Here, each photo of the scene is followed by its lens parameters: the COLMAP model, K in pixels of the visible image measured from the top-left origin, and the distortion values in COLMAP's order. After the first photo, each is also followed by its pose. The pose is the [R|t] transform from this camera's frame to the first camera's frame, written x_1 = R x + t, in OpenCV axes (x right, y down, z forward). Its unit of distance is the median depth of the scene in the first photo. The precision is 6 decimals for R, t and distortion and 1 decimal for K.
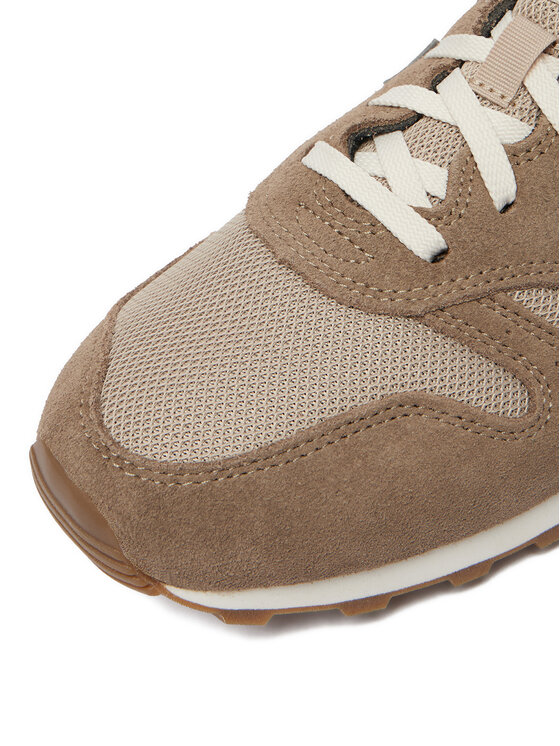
lens RADIAL K [[1048.4, 0, 280.0], [0, 1048.4, 372.9], [0, 0, 1]] dist [-0.008983, 0.000000]
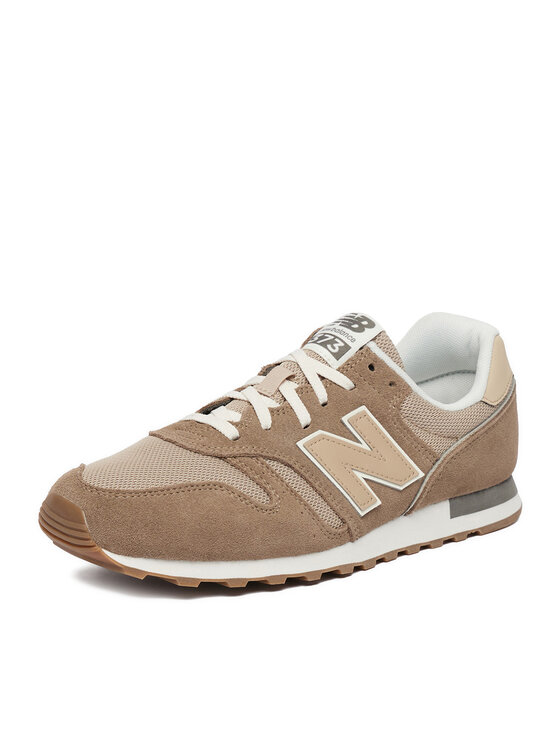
lens RADIAL K [[1359.8, 0, 280.0], [0, 1359.8, 373.1], [0, 0, 1]] dist [0.003821, 0.000000]
pose [[0.983477, 0.139405, 0.115495, -0.116088], [-0.058452, 0.848335, -0.526223, 1.312332], [-0.171337, 0.510778, 0.842467, -1.581989]]
